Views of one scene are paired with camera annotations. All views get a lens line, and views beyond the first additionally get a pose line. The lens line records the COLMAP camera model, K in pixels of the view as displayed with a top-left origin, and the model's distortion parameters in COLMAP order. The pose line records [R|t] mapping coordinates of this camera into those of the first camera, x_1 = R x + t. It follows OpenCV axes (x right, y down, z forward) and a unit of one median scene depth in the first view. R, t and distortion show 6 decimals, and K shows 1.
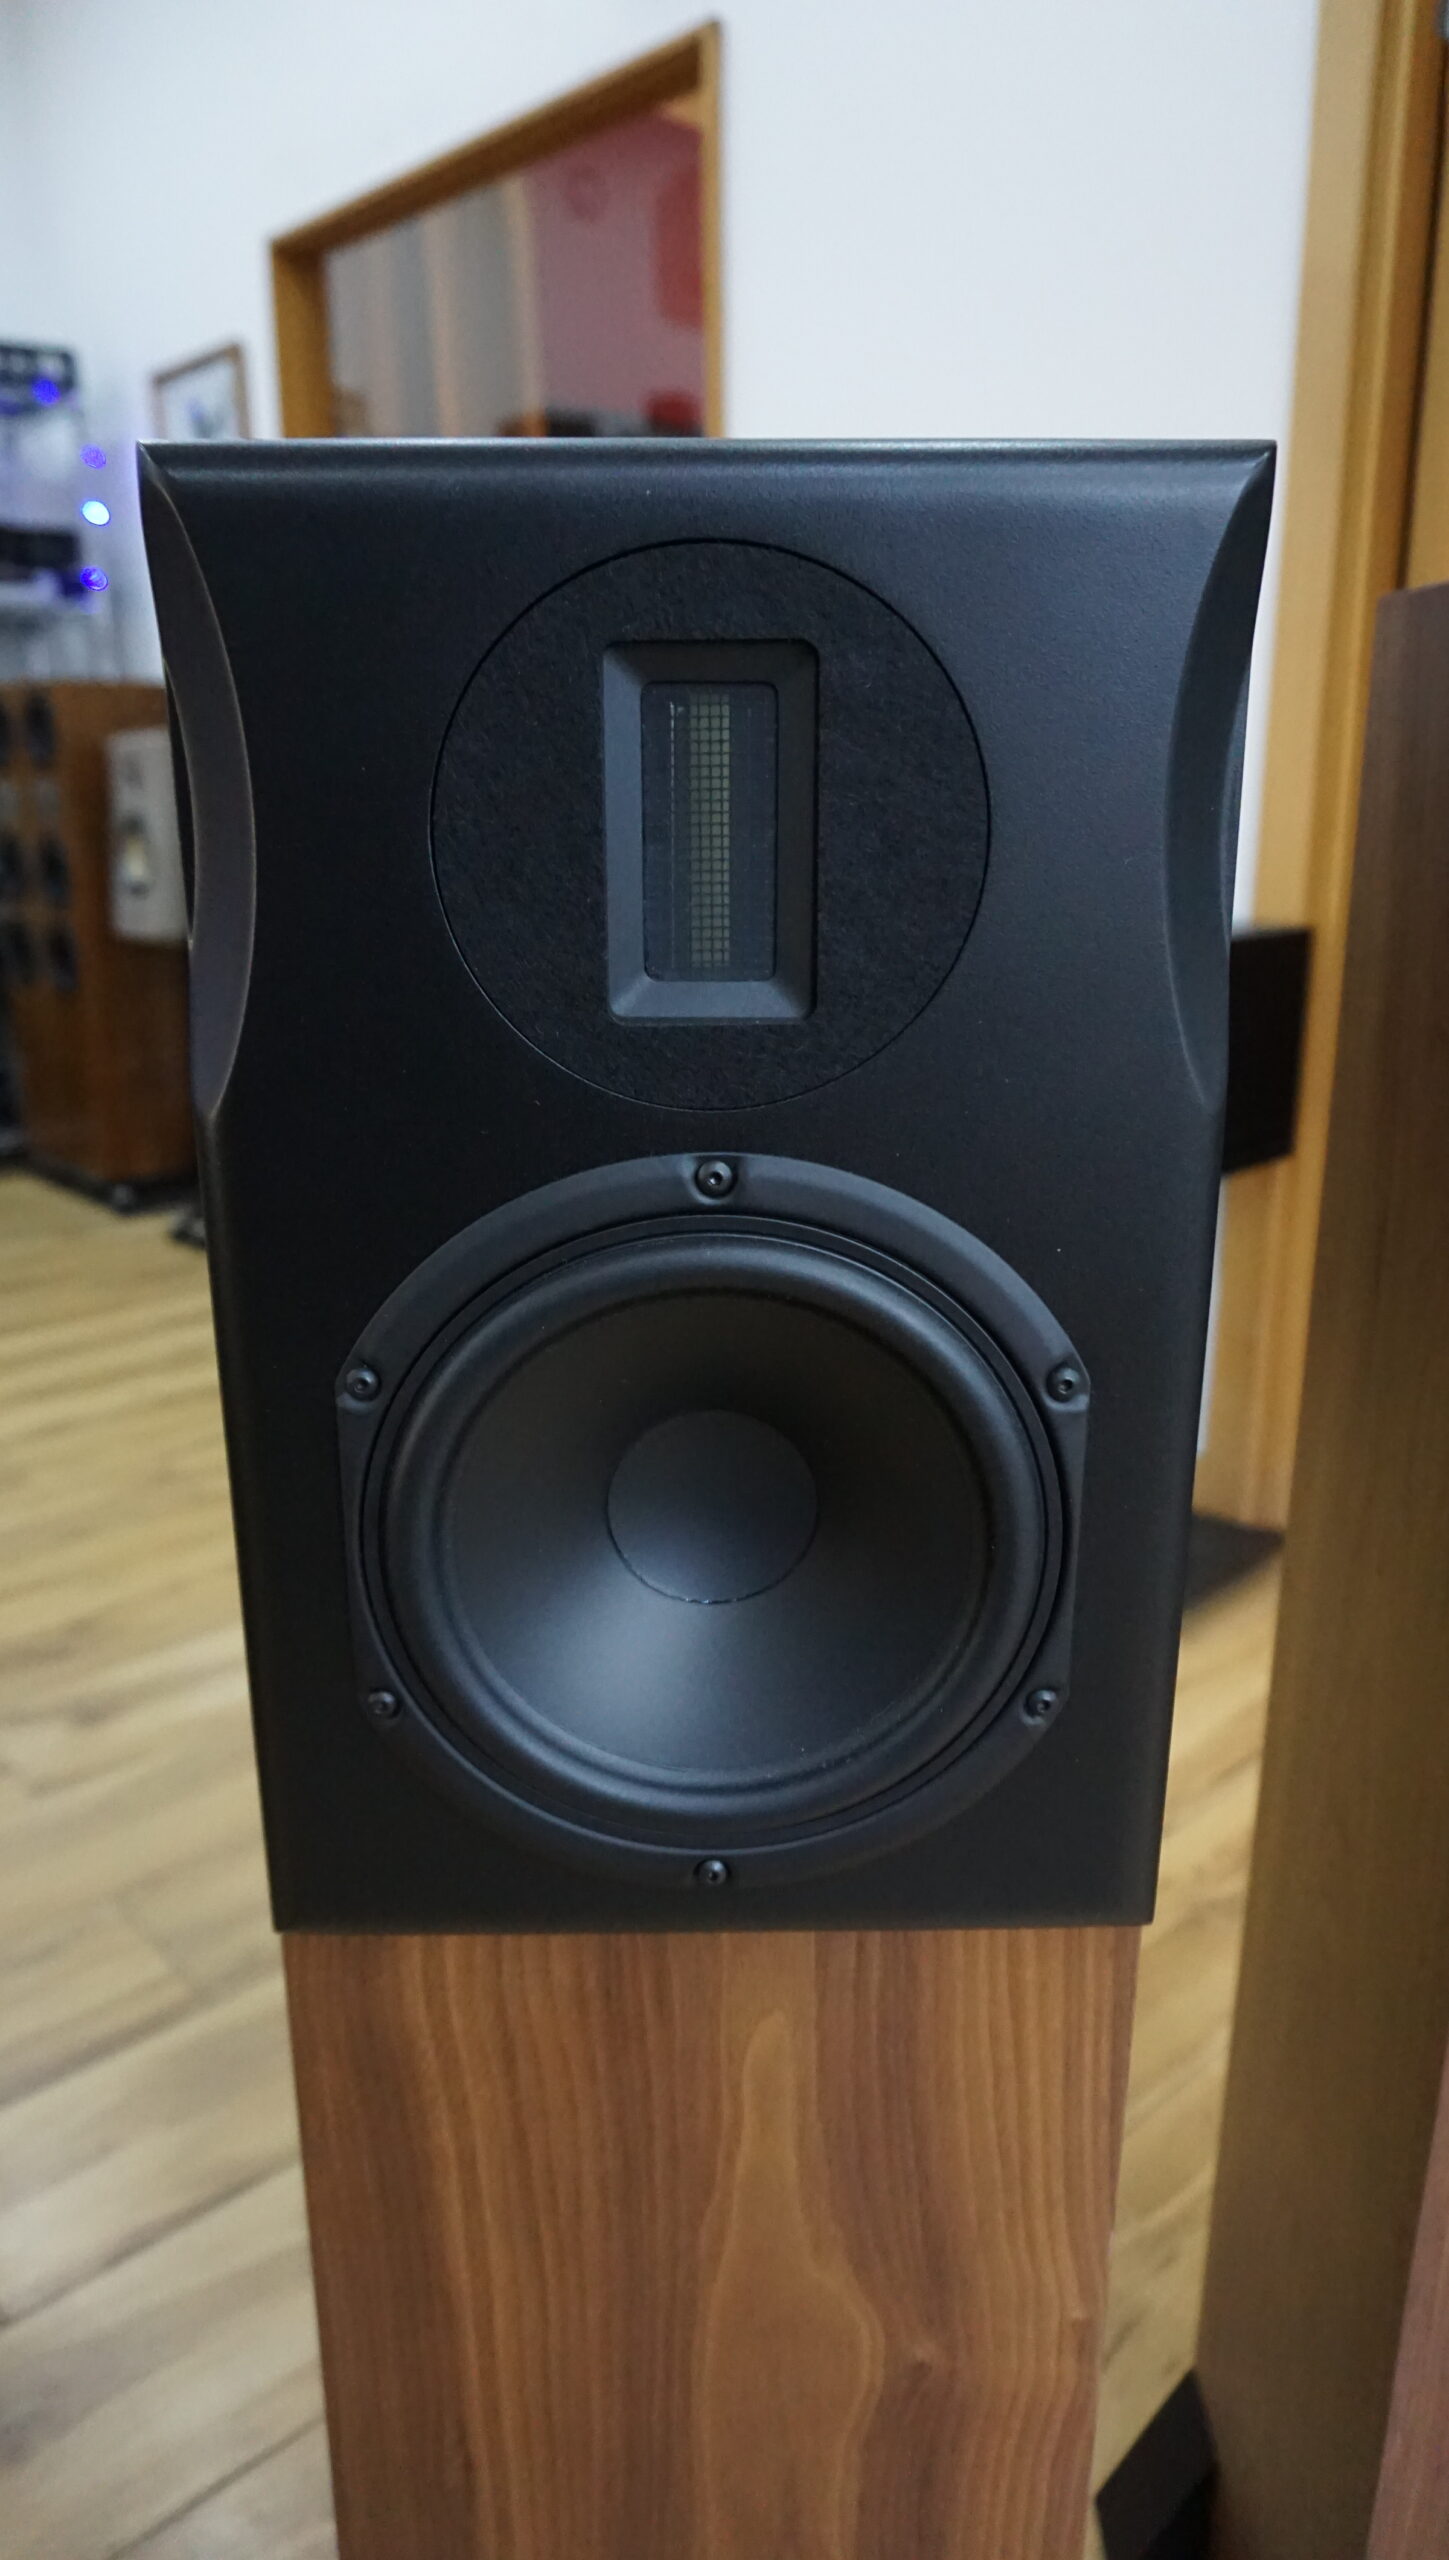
lens RADIAL K [[1726.4, 0, 710.1], [0, 1726.4, 1304.7], [0, 0, 1]] dist [-0.046726, 0.032148]
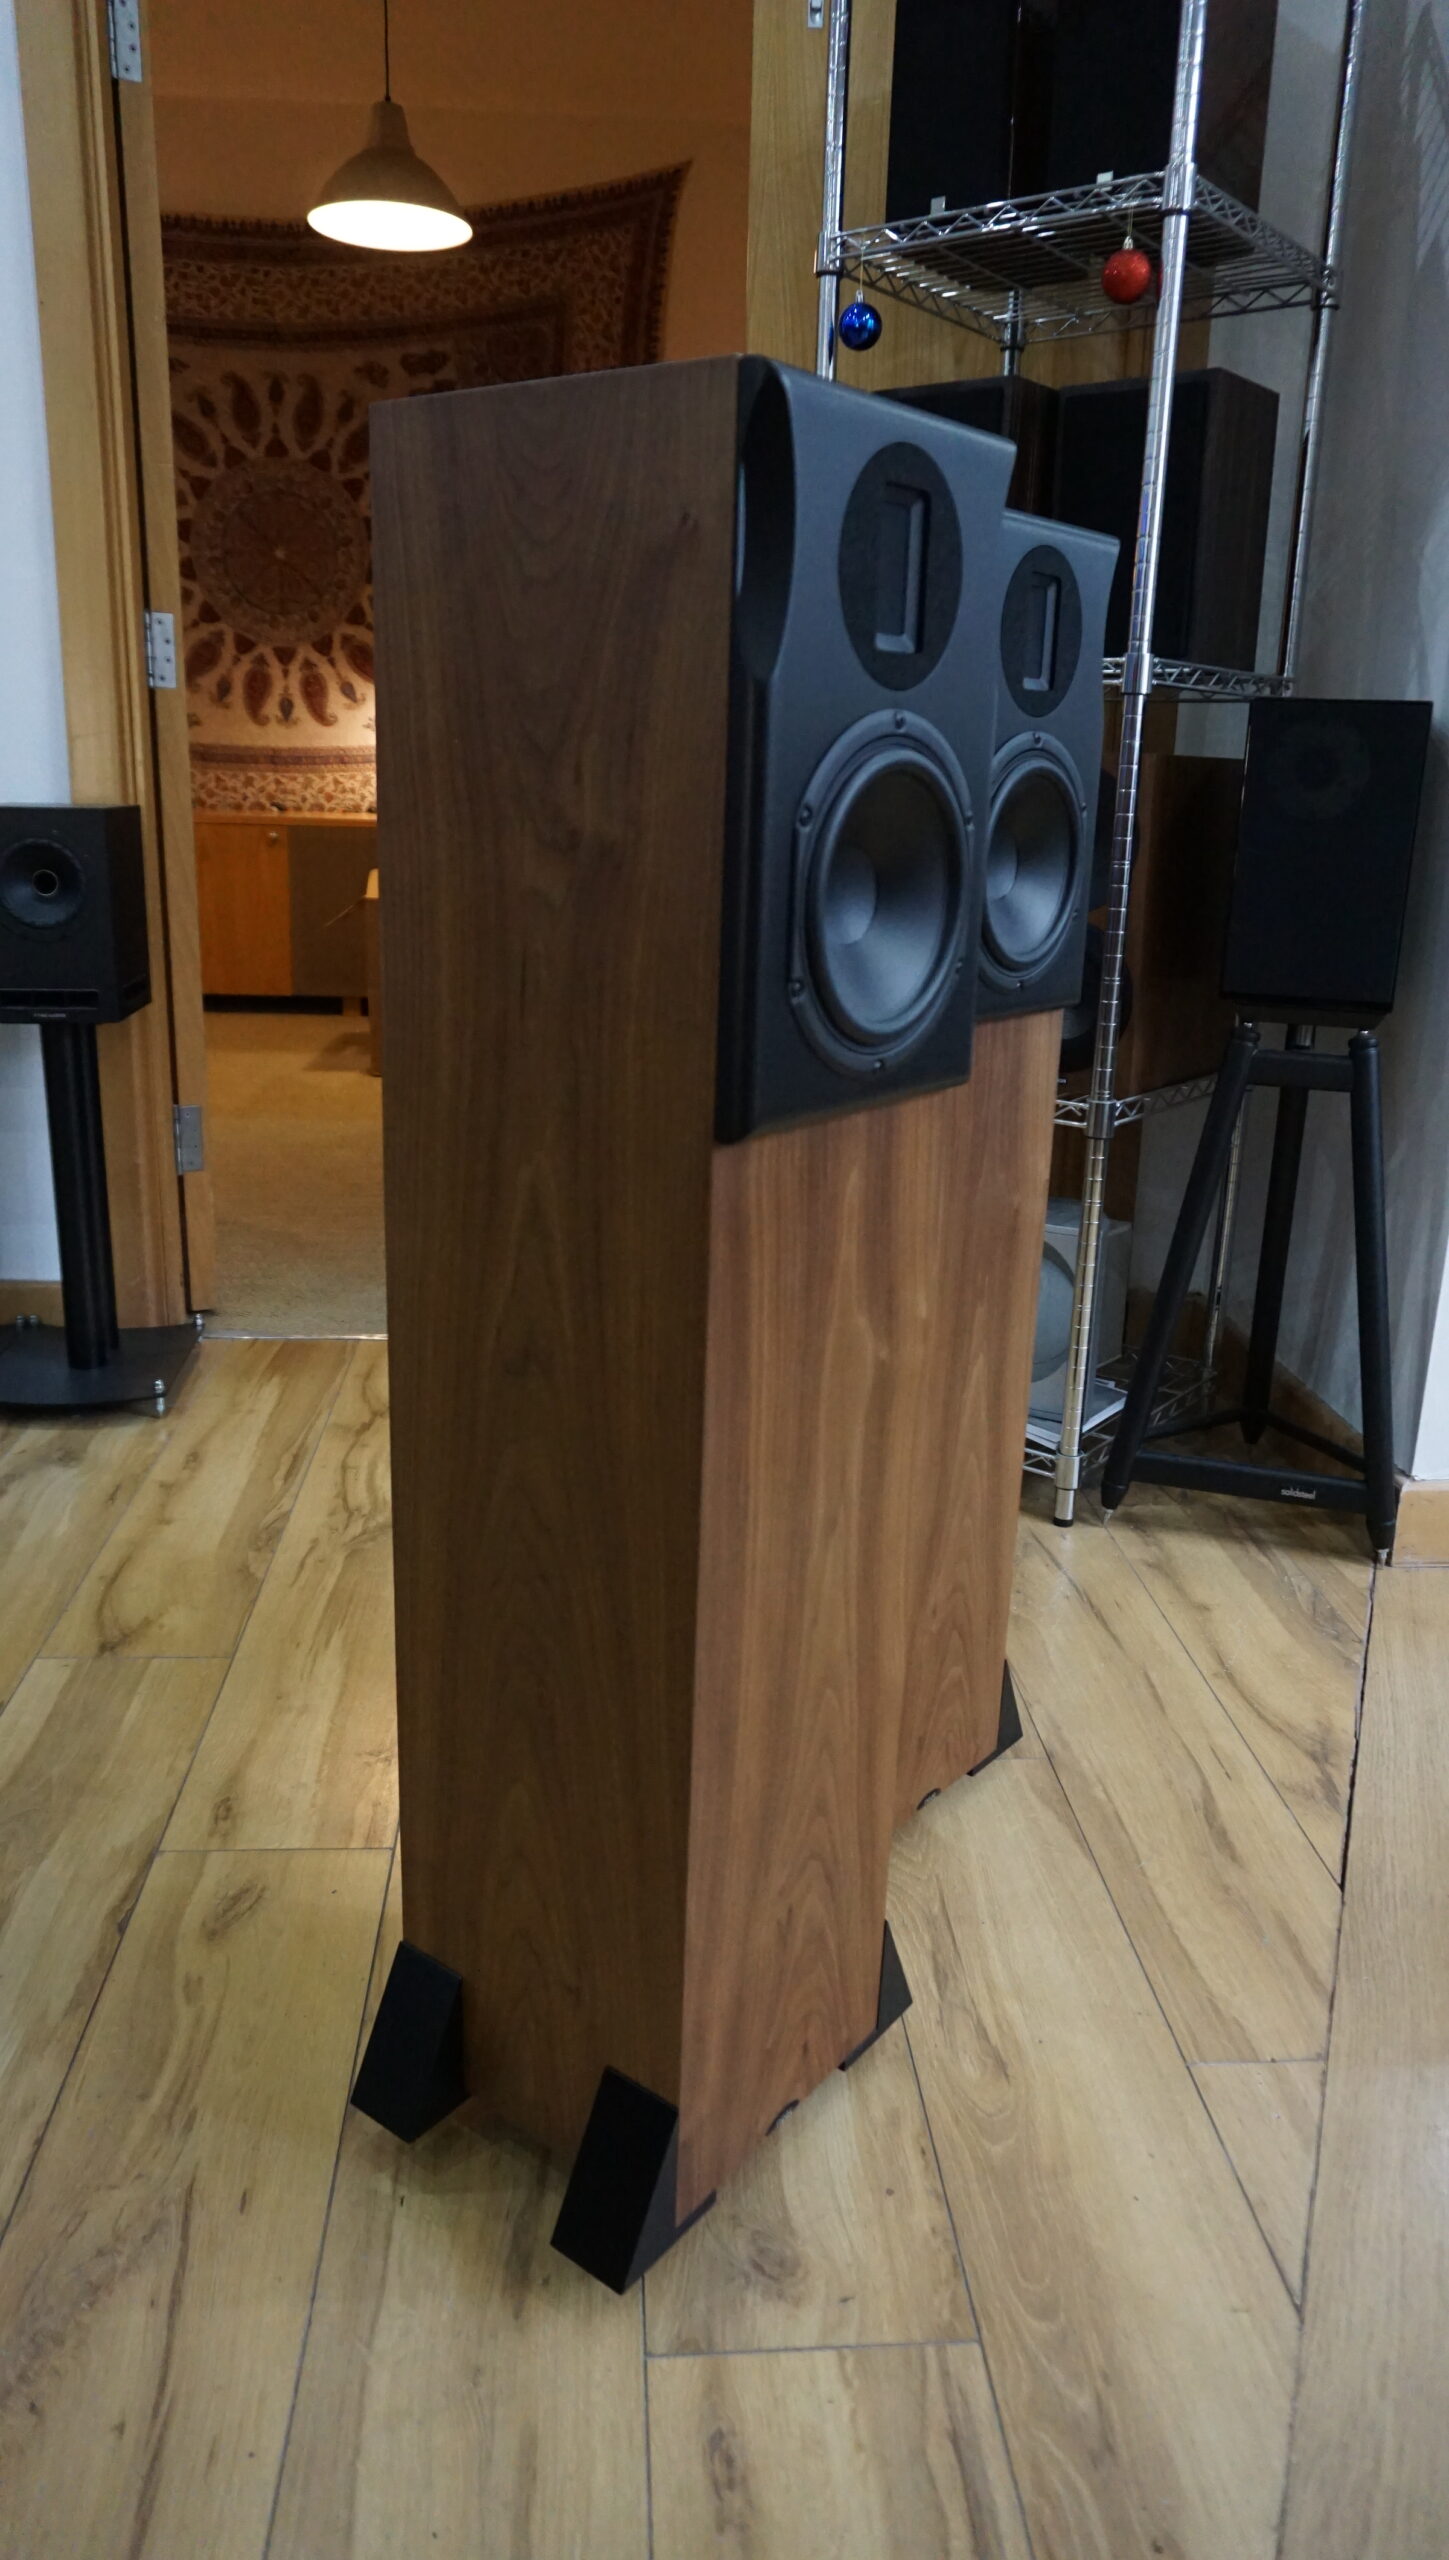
lens RADIAL K [[1726.4, 0, 712.8], [0, 1726.4, 1284.8], [0, 0, 1]] dist [-0.046726, 0.032148]
pose [[0.592893, -0.208636, 0.777784, -1.666568], [0.205458, 0.973081, 0.104405, 0.296680], [-0.778630, 0.097901, 0.619799, -0.129110]]
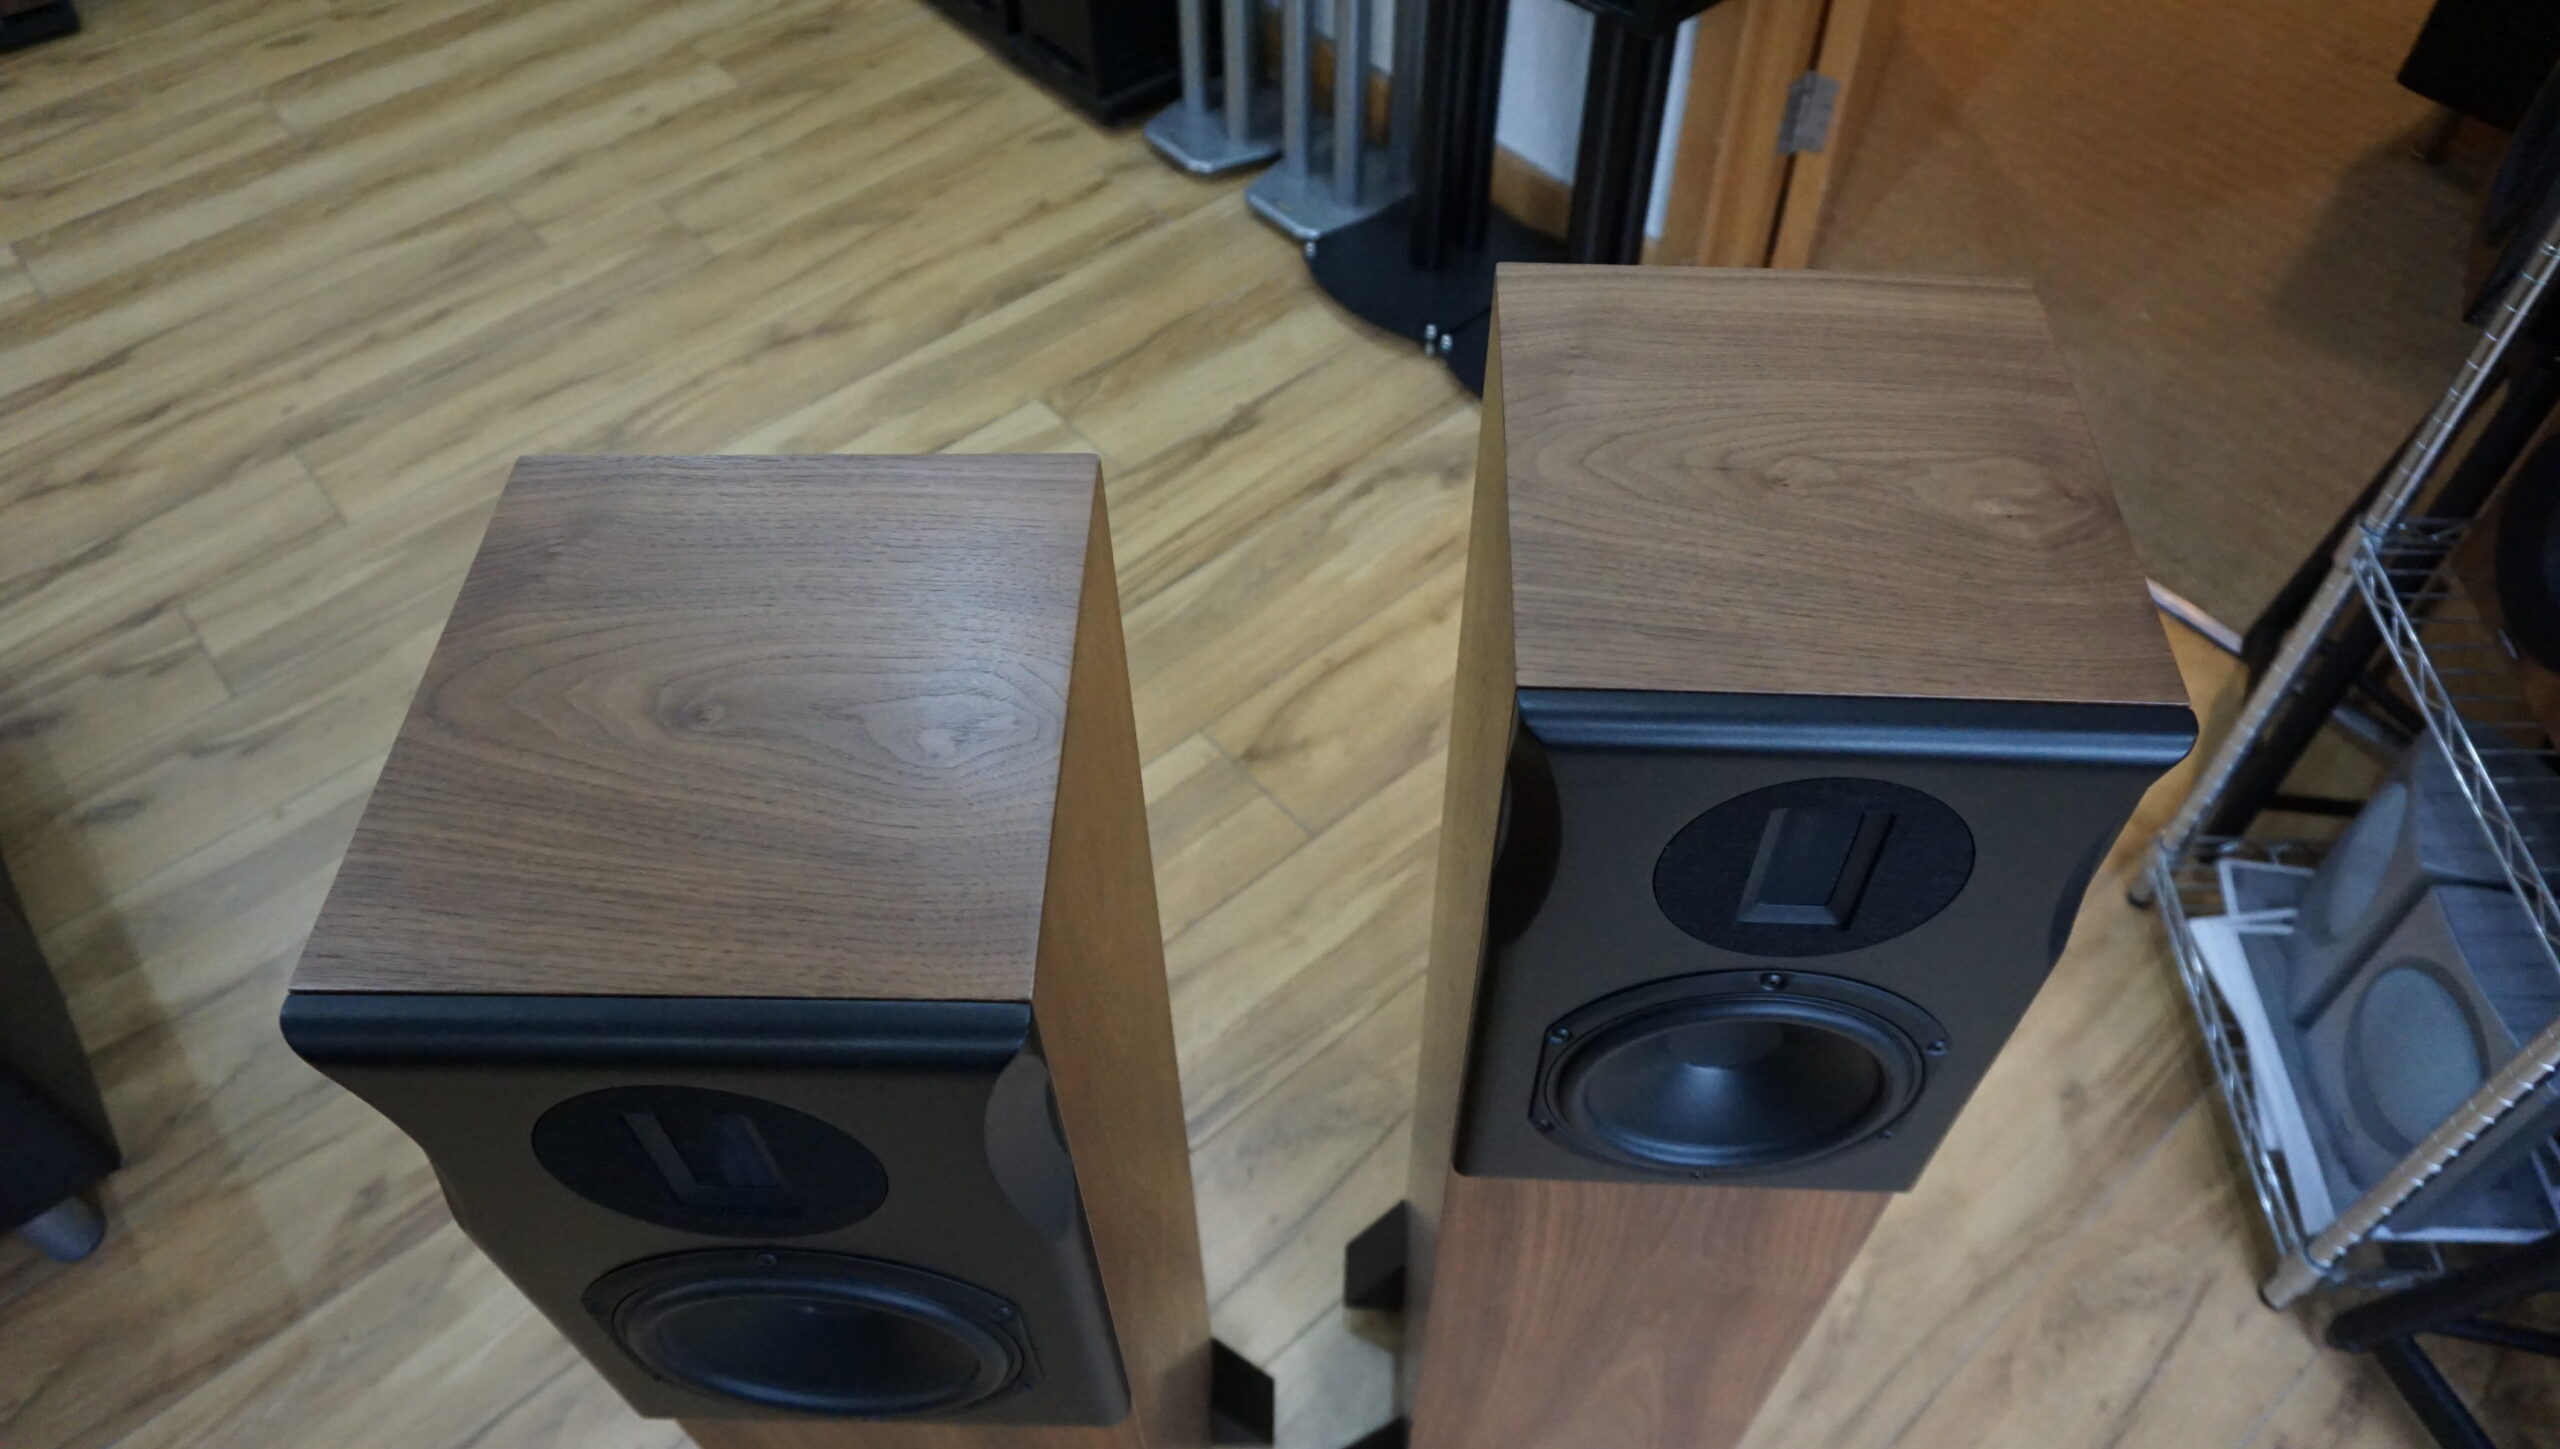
lens RADIAL K [[1726.4, 0, 1277.4], [0, 1726.4, 705.2], [0, 0, 1]] dist [-0.046726, 0.032148]
pose [[0.999921, -0.010889, -0.006325, 0.407902], [0.012582, 0.842604, 0.538386, -1.134261], [-0.000533, -0.538423, 0.842674, -0.090115]]
